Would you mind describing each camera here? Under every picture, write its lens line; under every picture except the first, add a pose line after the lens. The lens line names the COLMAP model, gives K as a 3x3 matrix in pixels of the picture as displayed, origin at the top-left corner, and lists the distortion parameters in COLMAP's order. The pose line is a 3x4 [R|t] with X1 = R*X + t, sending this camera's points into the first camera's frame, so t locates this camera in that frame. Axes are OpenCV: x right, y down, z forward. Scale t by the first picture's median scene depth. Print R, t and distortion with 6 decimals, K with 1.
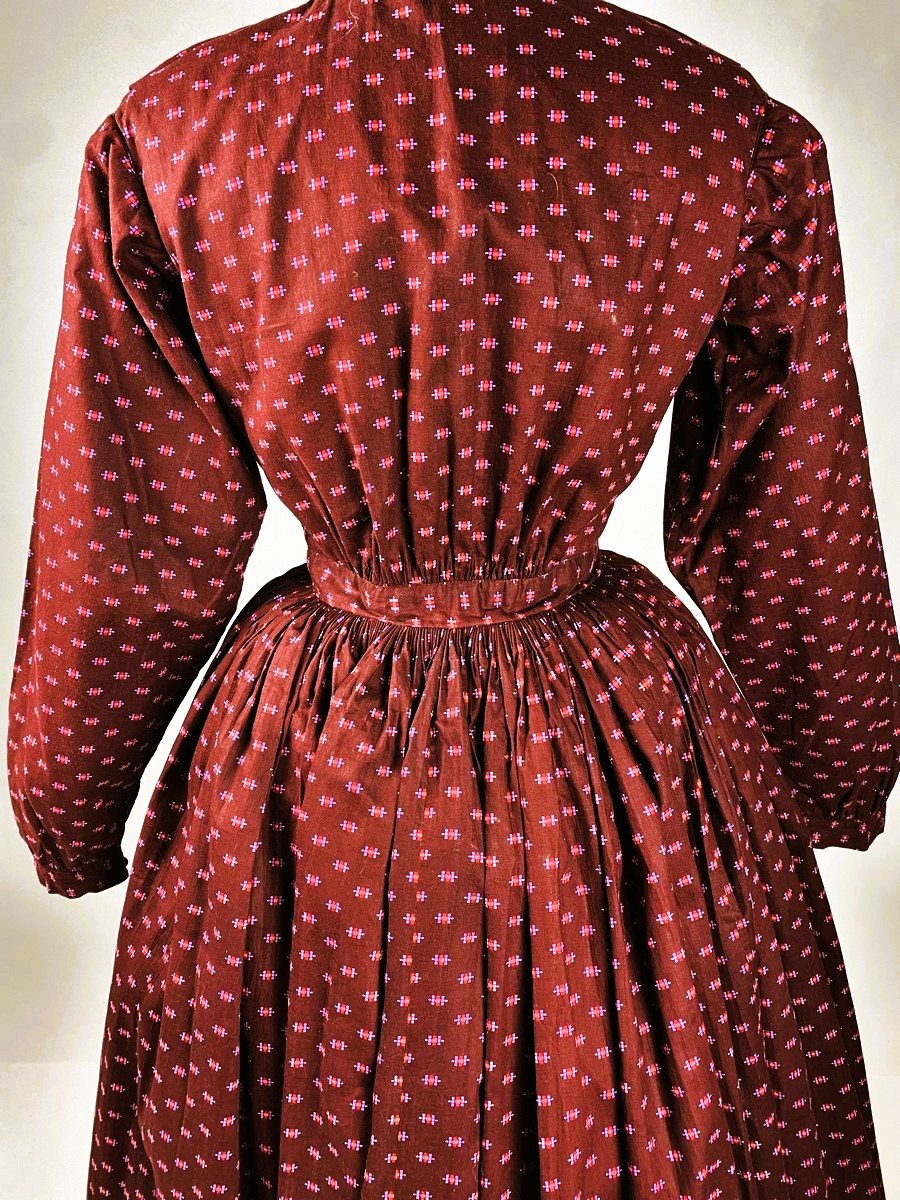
lens RADIAL K [[941.3, 0, 439.5], [0, 941.3, 599.1], [0, 0, 1]] dist [0.020143, 0.011056]
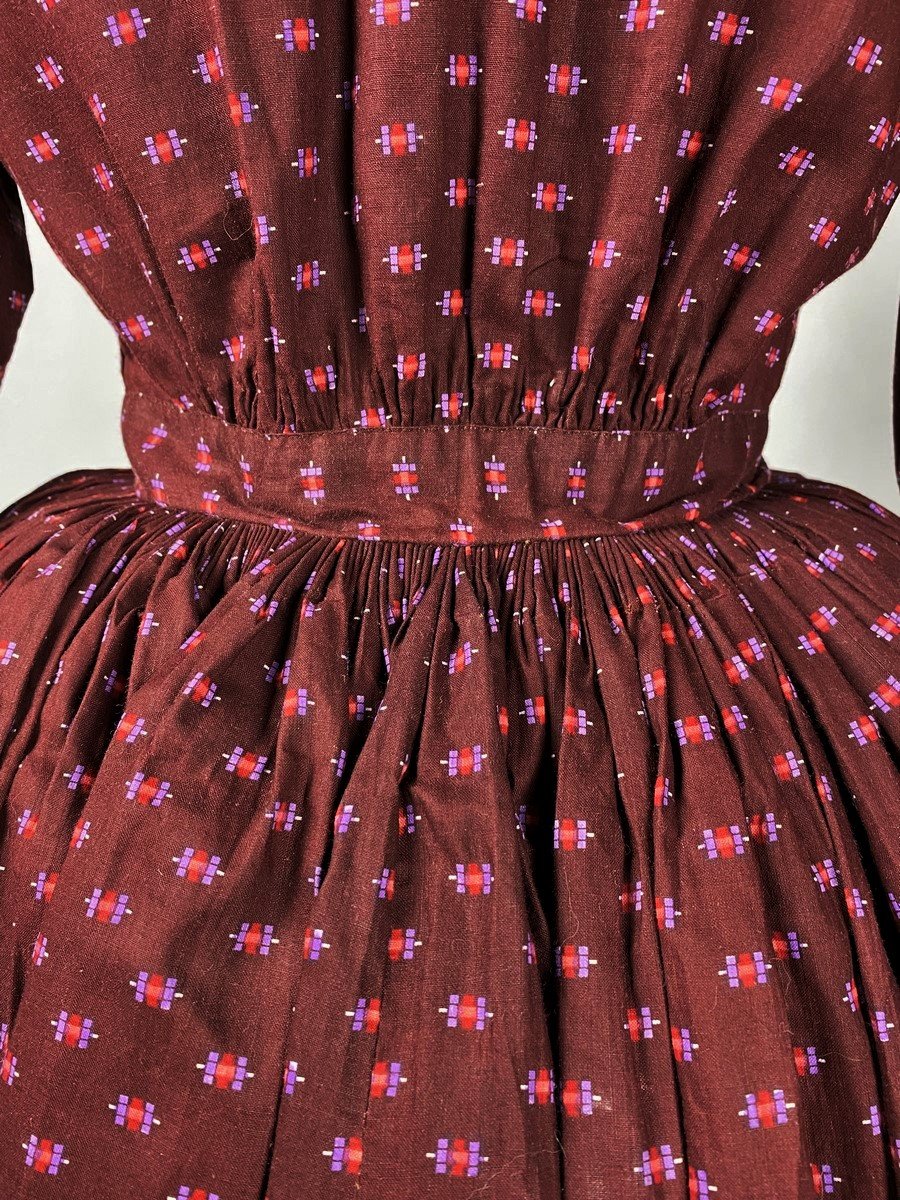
lens RADIAL K [[941.3, 0, 456.7], [0, 941.3, 609.8], [0, 0, 1]] dist [0.020143, 0.011056]
pose [[0.997838, 0.029185, 0.058879, -0.010645], [-0.024202, 0.996202, -0.083641, 0.092272], [-0.061097, 0.082035, 0.994755, 0.641819]]
